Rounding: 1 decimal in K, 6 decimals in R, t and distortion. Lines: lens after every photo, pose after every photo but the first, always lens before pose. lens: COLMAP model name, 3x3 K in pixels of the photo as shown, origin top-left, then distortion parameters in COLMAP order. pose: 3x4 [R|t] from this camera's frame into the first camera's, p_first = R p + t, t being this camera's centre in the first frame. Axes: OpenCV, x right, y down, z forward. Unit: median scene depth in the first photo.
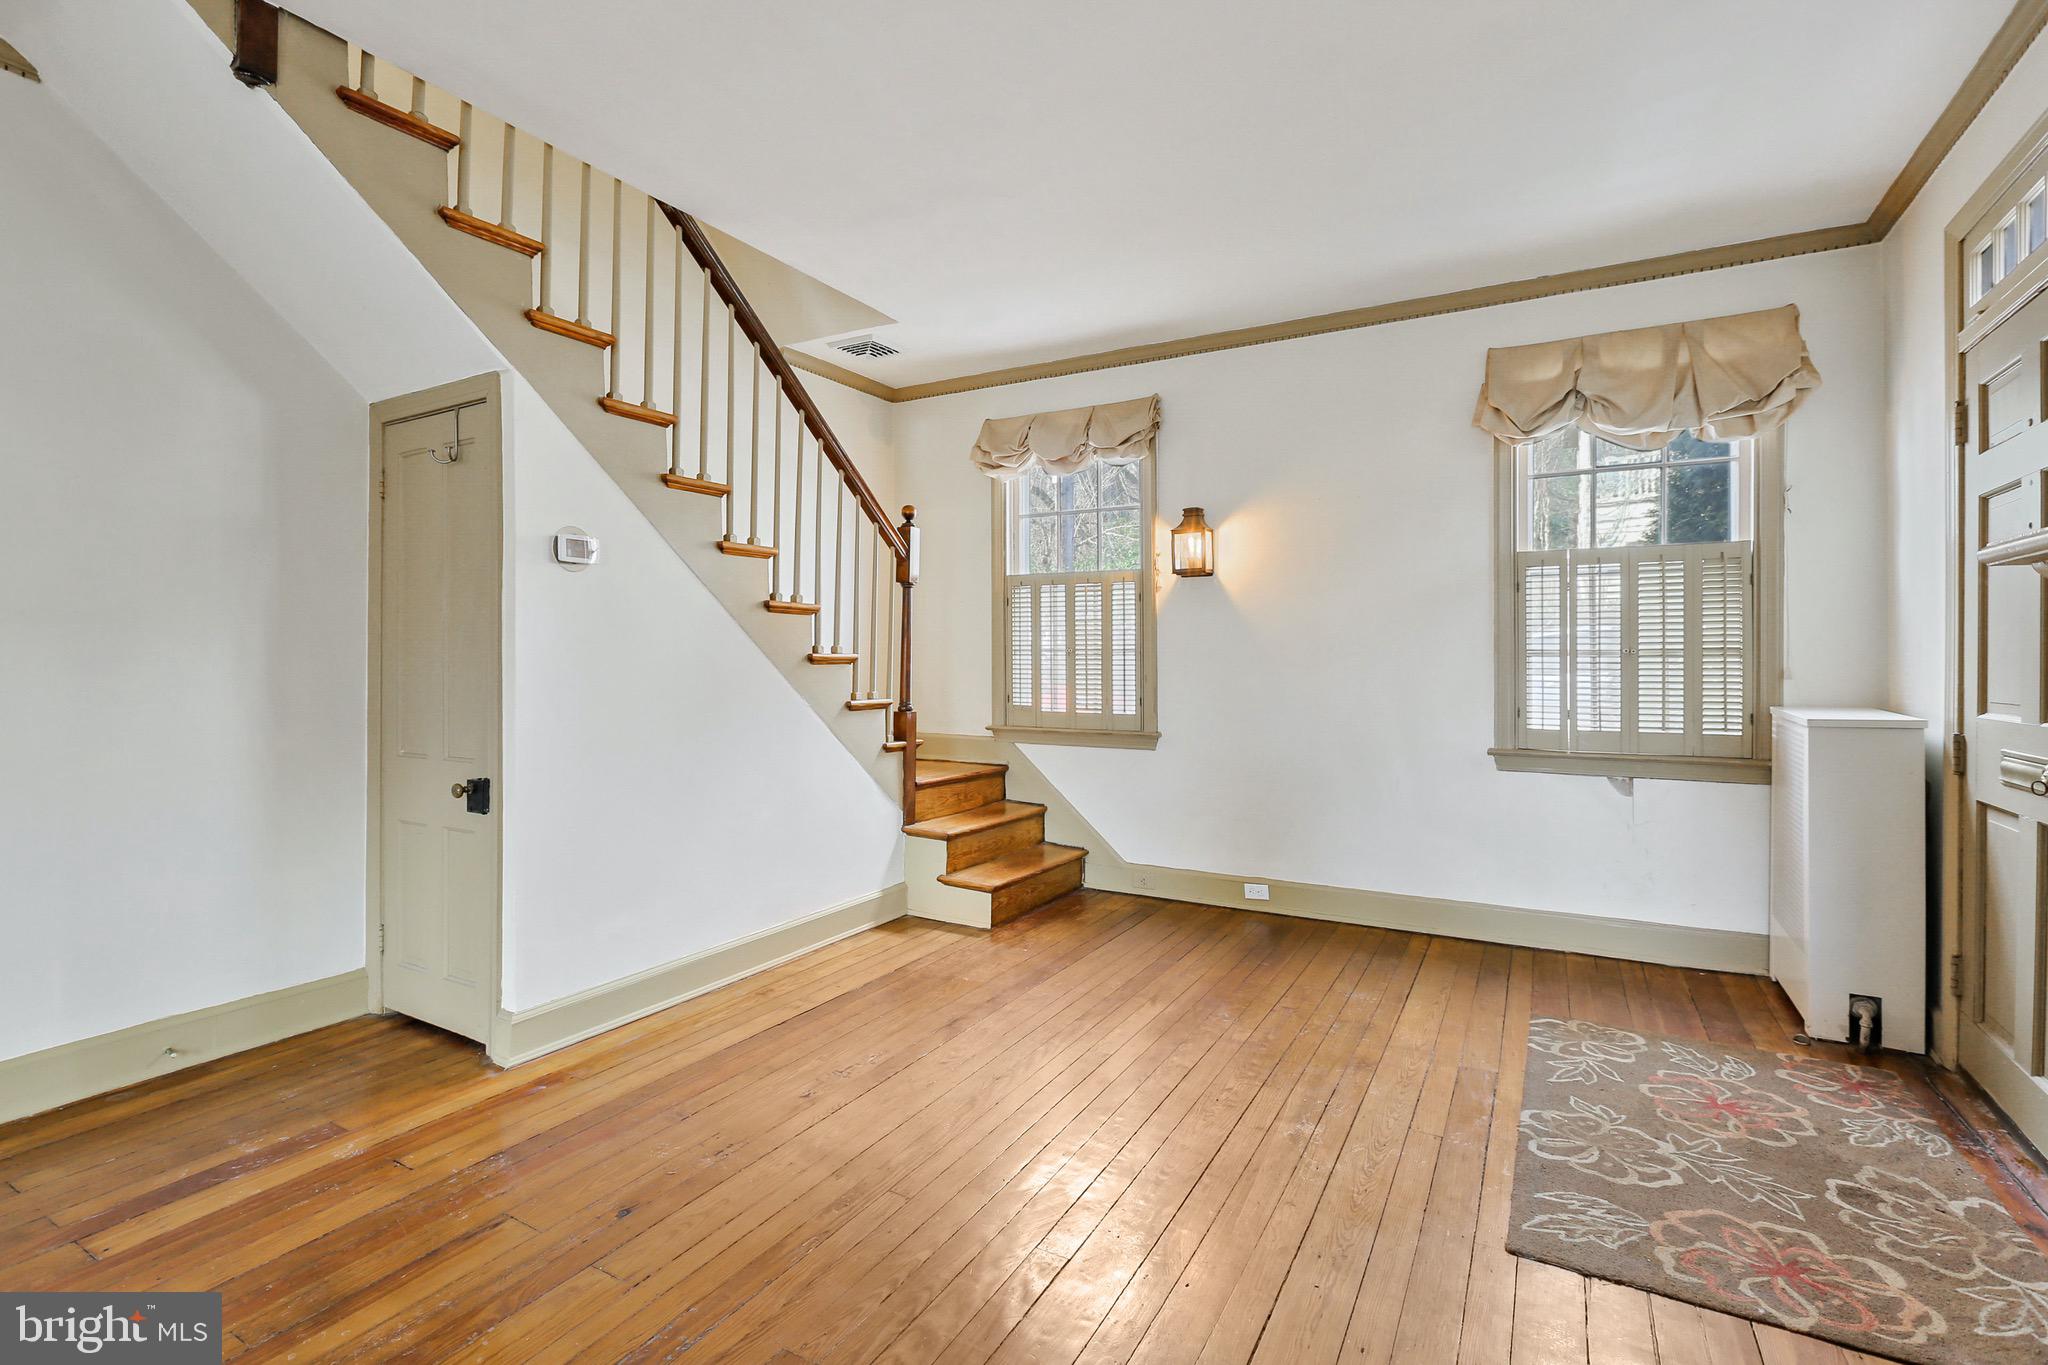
lens RADIAL K [[937.4, 0, 1022.9], [0, 937.4, 667.0], [0, 0, 1]] dist [-0.006413, -0.000123]
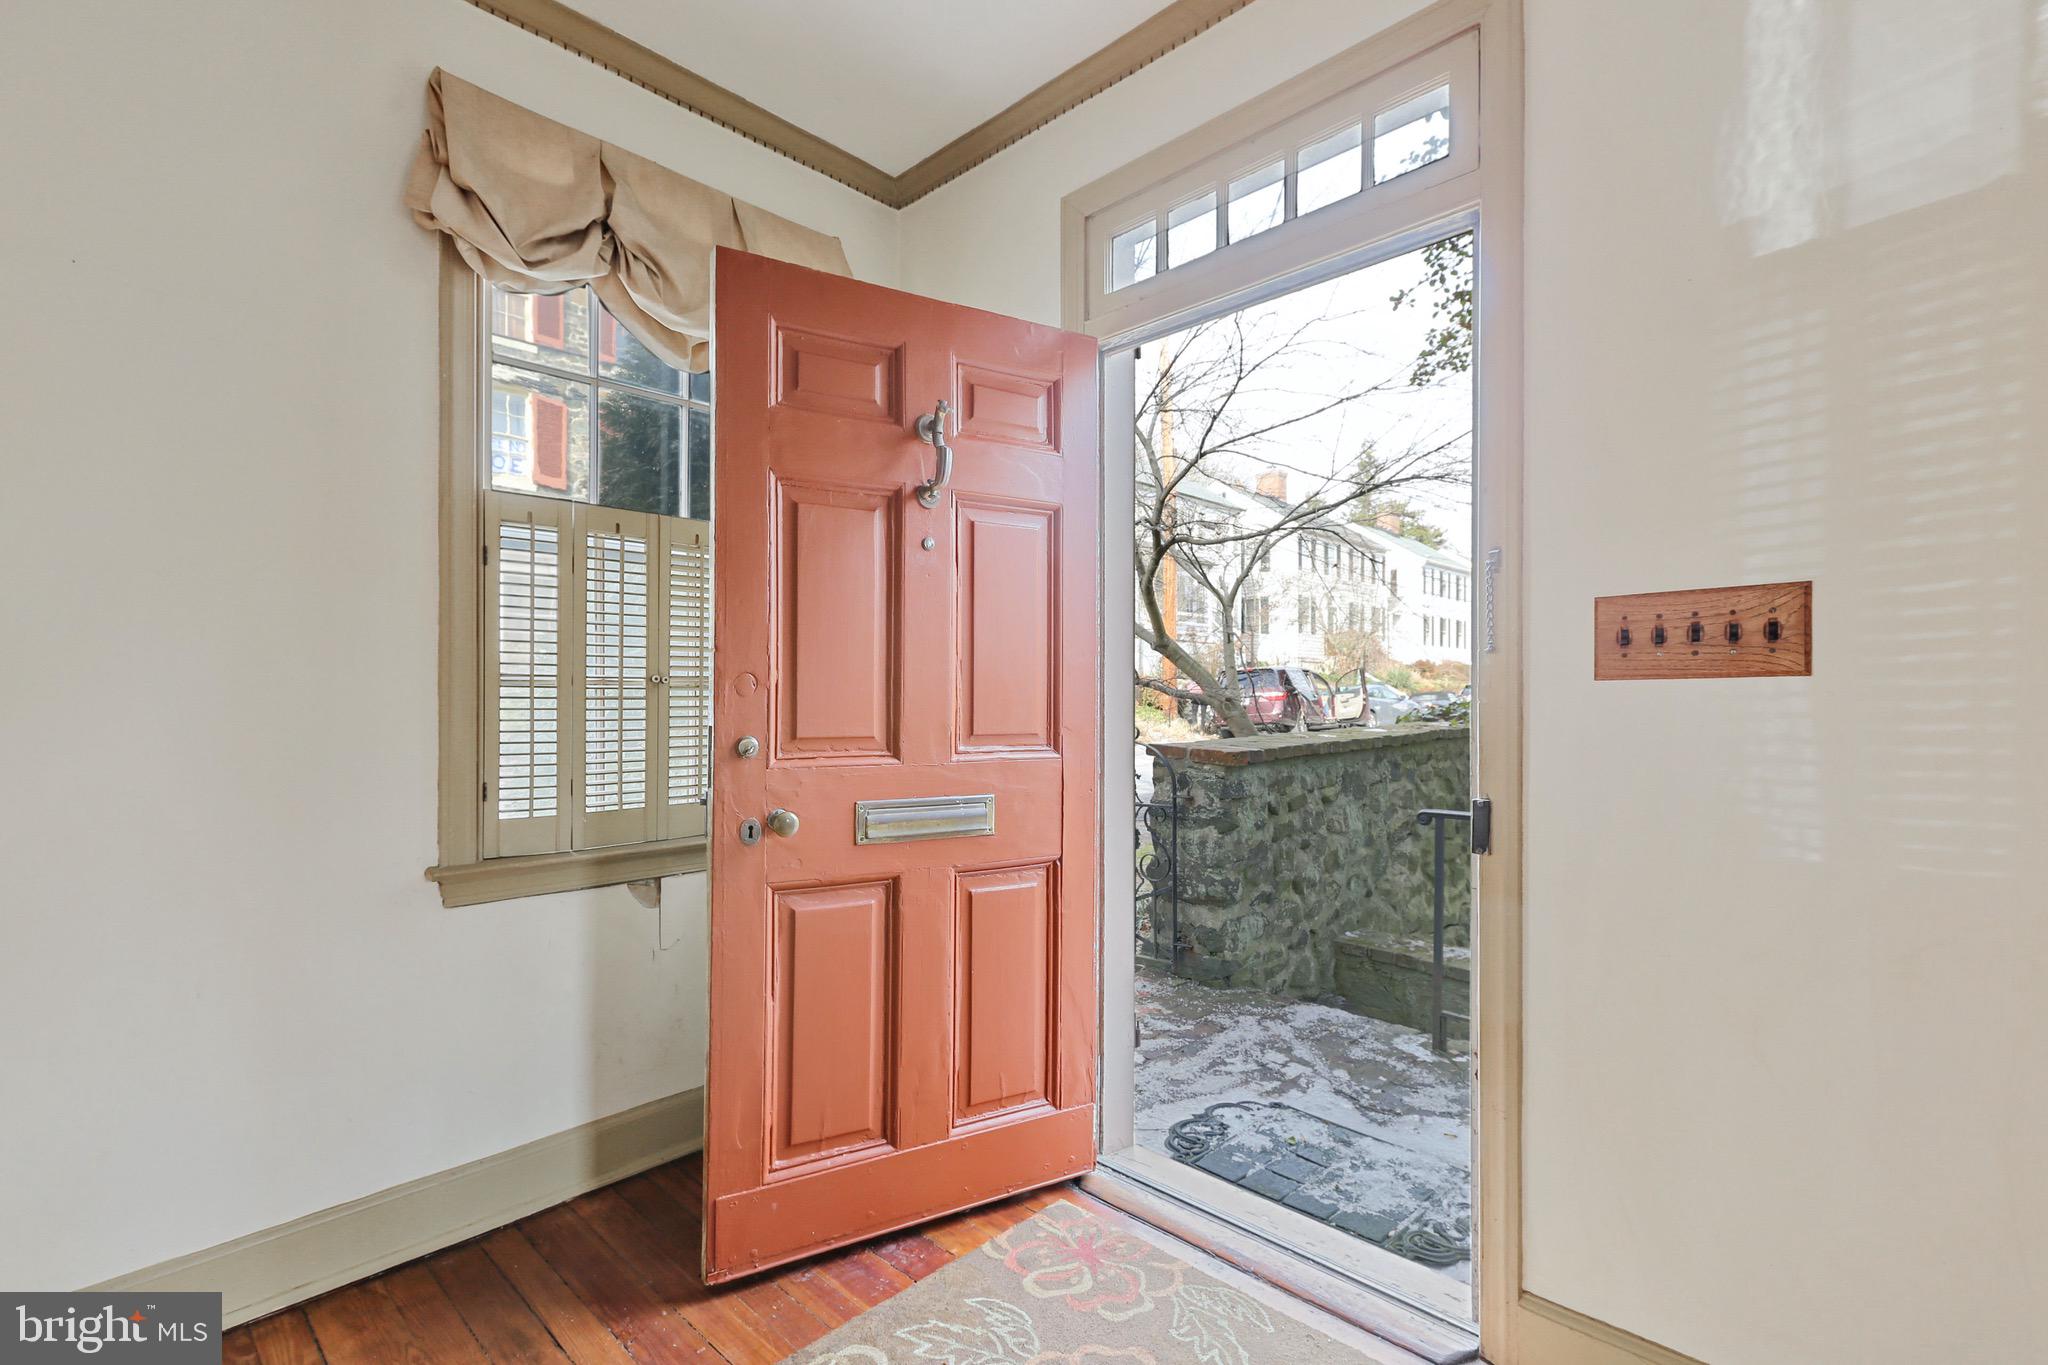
lens RADIAL K [[937.4, 0, 1026.9], [0, 937.4, 698.1], [0, 0, 1]] dist [-0.006413, -0.000123]
pose [[0.269439, 0.004708, 0.963006, 0.102809], [0.010933, 0.999909, -0.007947, 0.003276], [-0.962955, 0.012670, 0.269363, 0.575972]]
